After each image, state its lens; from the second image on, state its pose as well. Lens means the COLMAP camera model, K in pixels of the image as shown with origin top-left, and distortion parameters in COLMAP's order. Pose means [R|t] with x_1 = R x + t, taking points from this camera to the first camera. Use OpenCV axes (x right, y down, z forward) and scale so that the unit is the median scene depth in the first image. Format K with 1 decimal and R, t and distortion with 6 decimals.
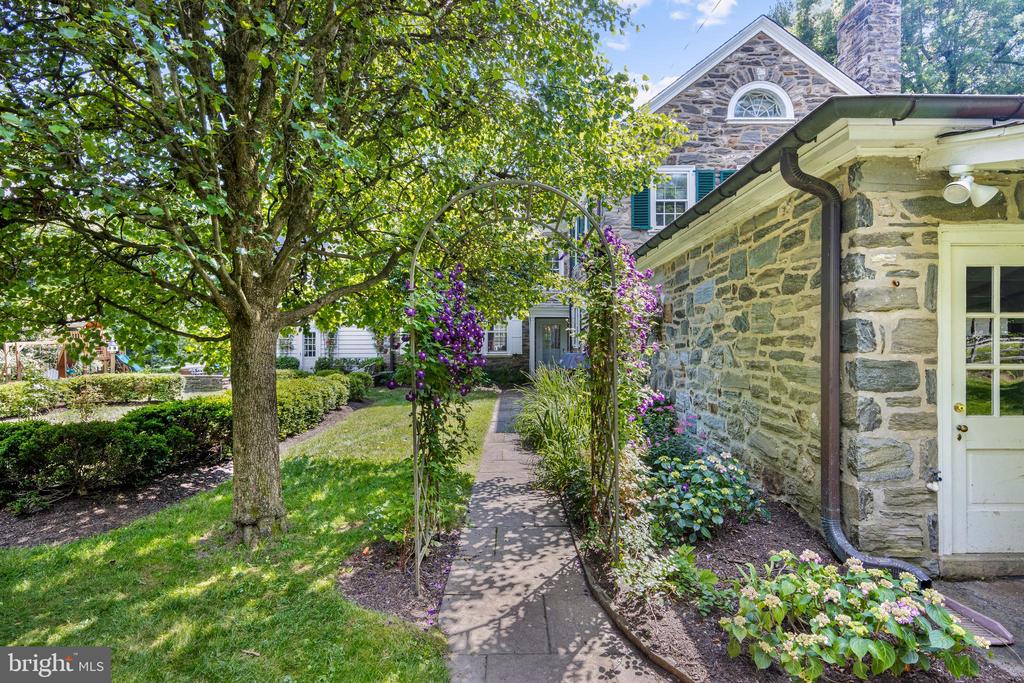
lens RADIAL K [[522.2, 0, 511.6], [0, 522.2, 344.1], [0, 0, 1]] dist [-0.001114, -0.000236]
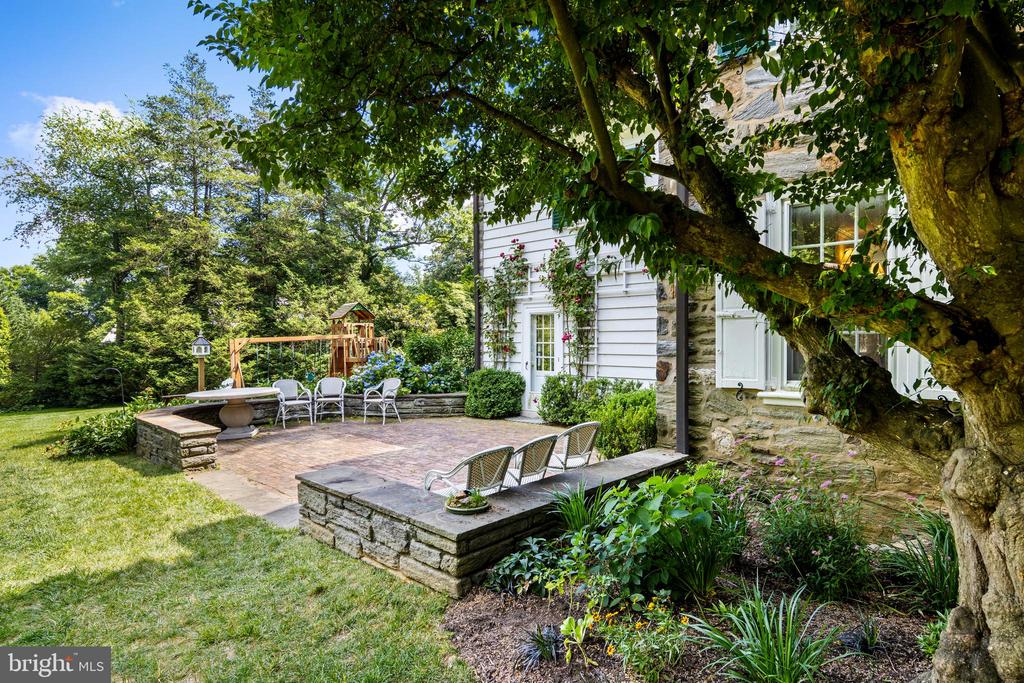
lens RADIAL K [[548.9, 0, 512.0], [0, 548.9, 342.2], [0, 0, 1]] dist [0.002908, 0.000536]
pose [[0.736223, 0.003378, -0.676731, -0.104658], [-0.001519, 0.999993, 0.003339, -0.000919], [0.676737, -0.001431, 0.736223, 0.656634]]
